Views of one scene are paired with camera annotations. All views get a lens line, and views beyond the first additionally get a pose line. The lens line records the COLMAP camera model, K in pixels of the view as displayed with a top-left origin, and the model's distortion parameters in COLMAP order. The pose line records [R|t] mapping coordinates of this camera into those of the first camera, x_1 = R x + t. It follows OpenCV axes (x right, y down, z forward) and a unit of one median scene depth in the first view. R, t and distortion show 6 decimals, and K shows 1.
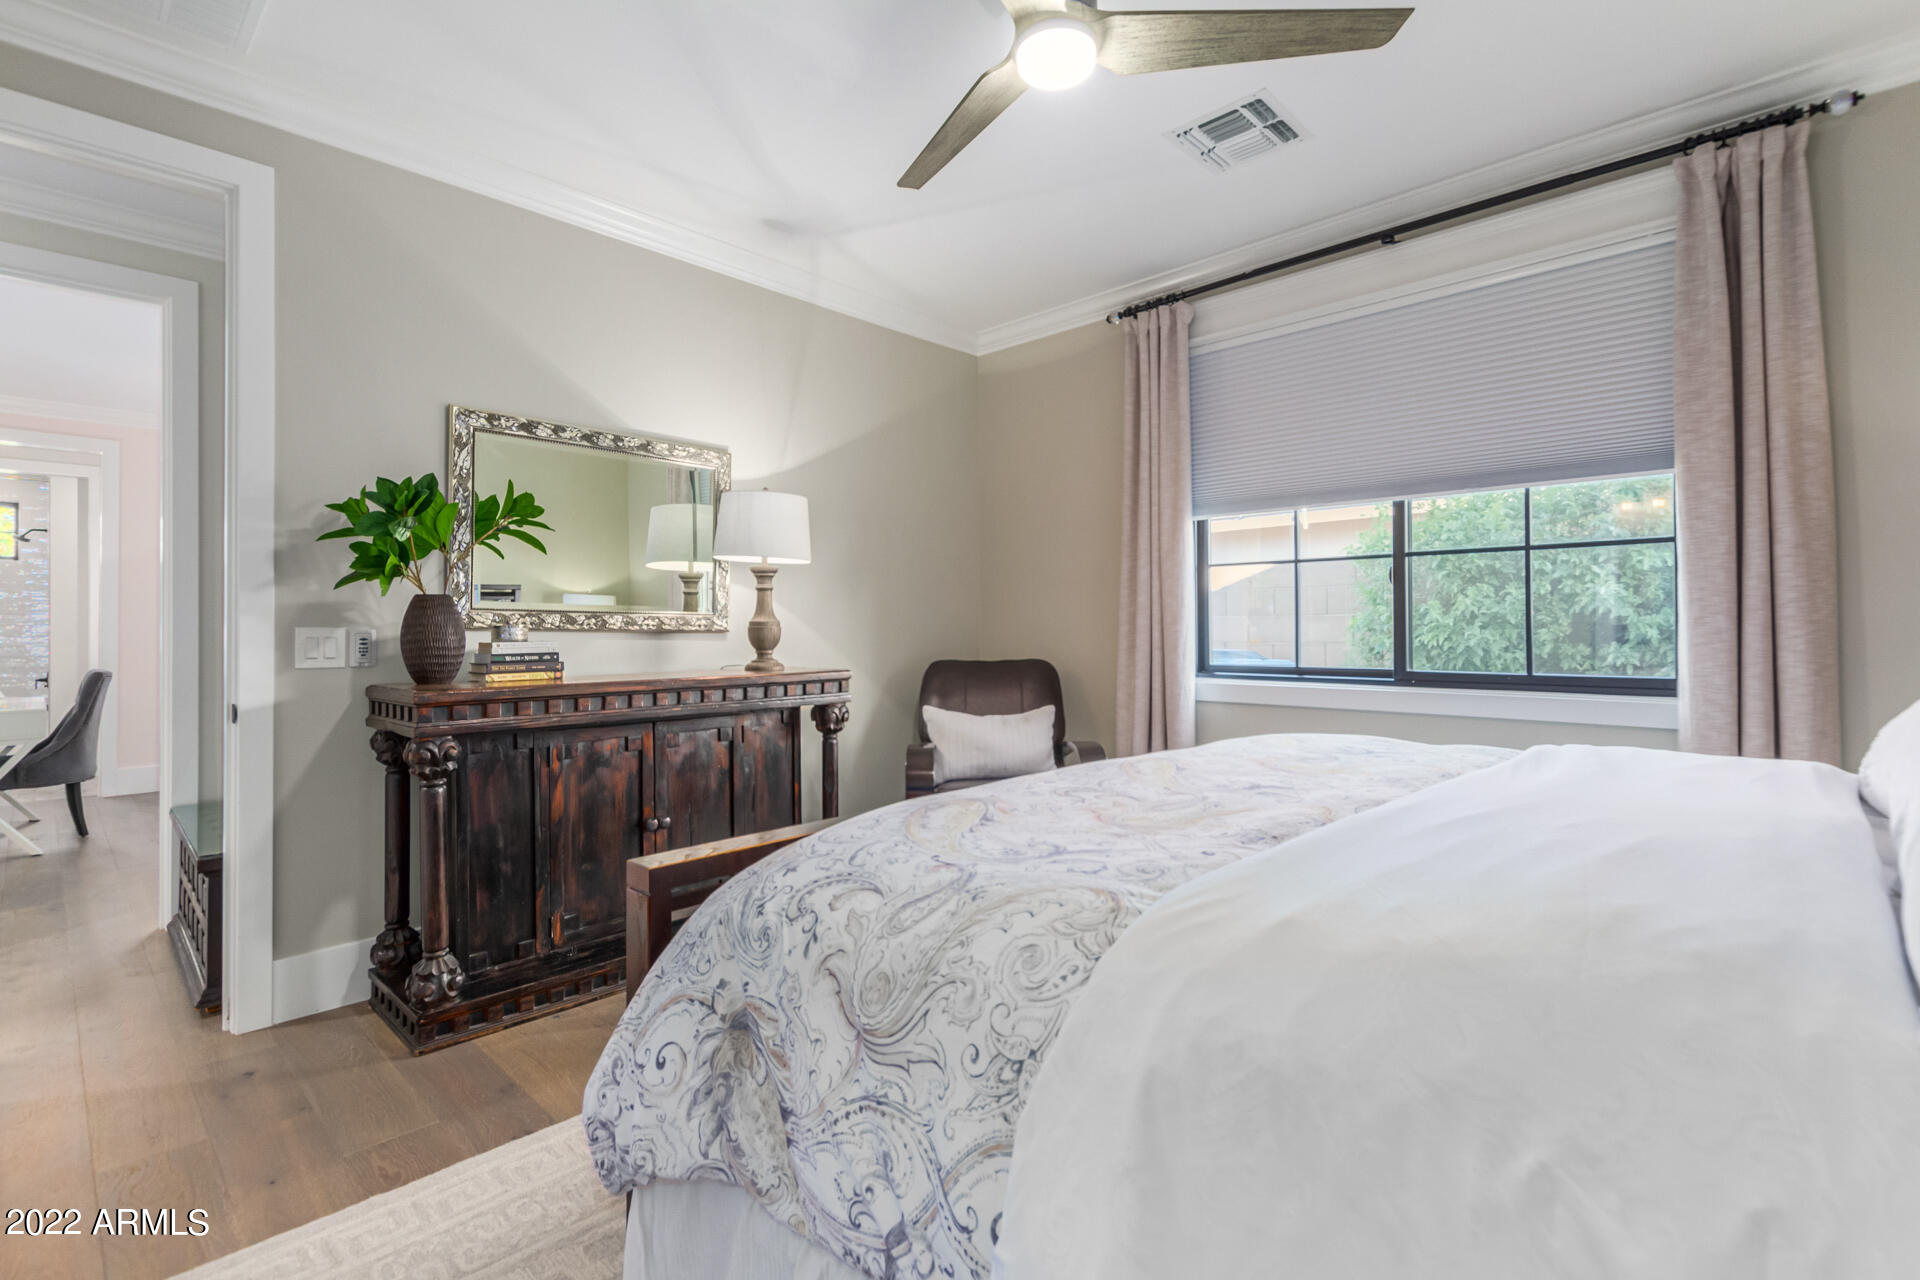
lens RADIAL K [[884.5, 0, 963.1], [0, 884.5, 626.5], [0, 0, 1]] dist [-0.001497, -0.000178]
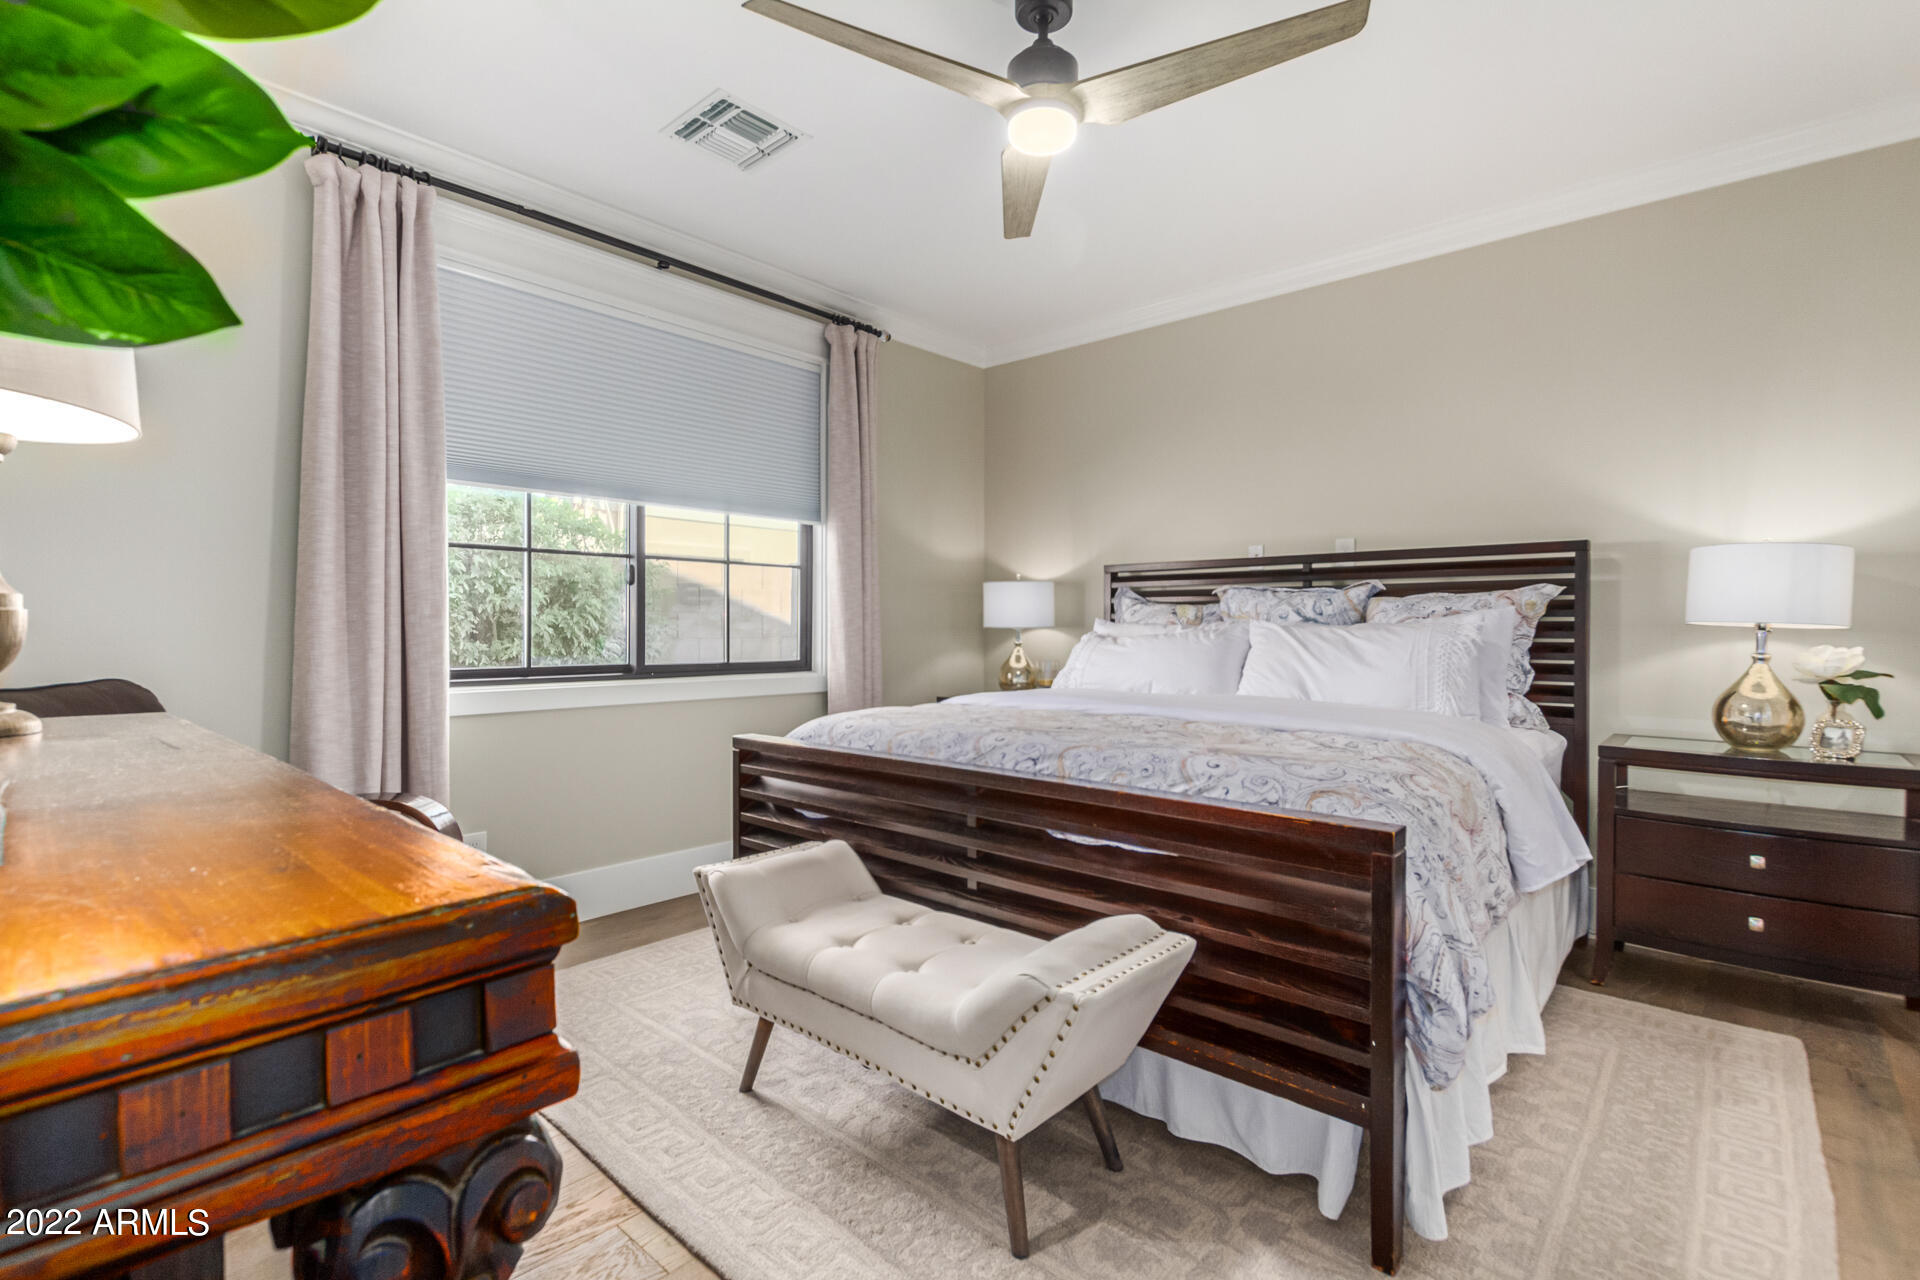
lens RADIAL K [[884.5, 0, 962.6], [0, 884.5, 634.8], [0, 0, 1]] dist [-0.001497, -0.000178]
pose [[-0.052552, -0.011558, 0.998551, -0.721812], [-0.000024, 0.999933, 0.011573, 0.002849], [-0.998618, 0.000584, -0.052549, 0.801377]]
